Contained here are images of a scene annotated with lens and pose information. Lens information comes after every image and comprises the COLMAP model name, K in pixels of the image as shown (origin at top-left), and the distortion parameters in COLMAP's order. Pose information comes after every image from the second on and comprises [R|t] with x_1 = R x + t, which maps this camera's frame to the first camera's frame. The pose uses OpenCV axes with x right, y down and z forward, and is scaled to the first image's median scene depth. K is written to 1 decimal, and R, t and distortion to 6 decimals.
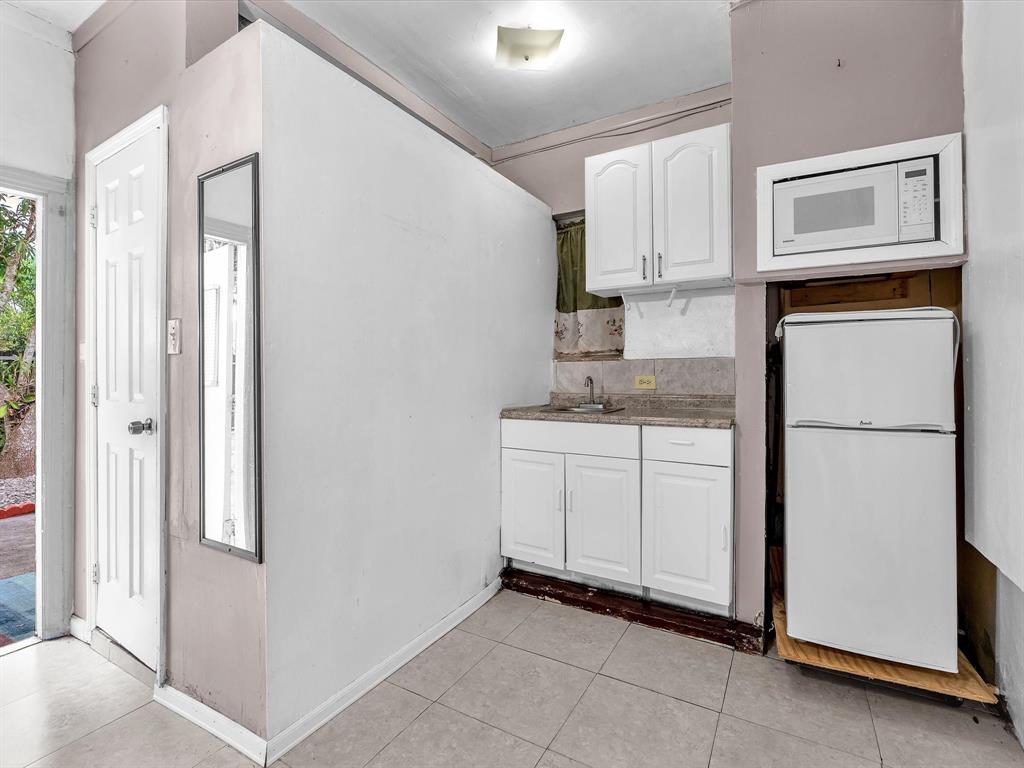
lens RADIAL K [[491.0, 0, 509.9], [0, 491.0, 360.1], [0, 0, 1]] dist [-0.004262, 0.000100]
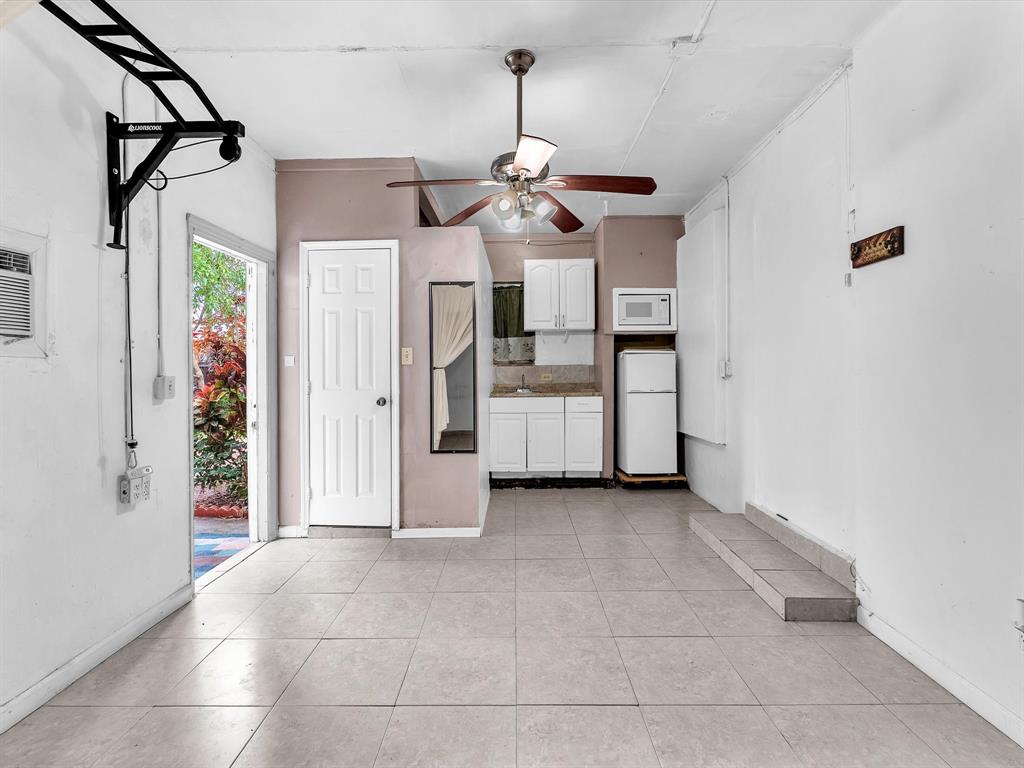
lens RADIAL K [[487.6, 0, 519.0], [0, 487.6, 351.9], [0, 0, 1]] dist [-0.003989, -0.000325]
pose [[0.858805, 0.017059, 0.512018, -1.015209], [-0.009451, 0.999803, -0.017457, -0.025814], [-0.512215, 0.010153, 0.858797, -0.748603]]
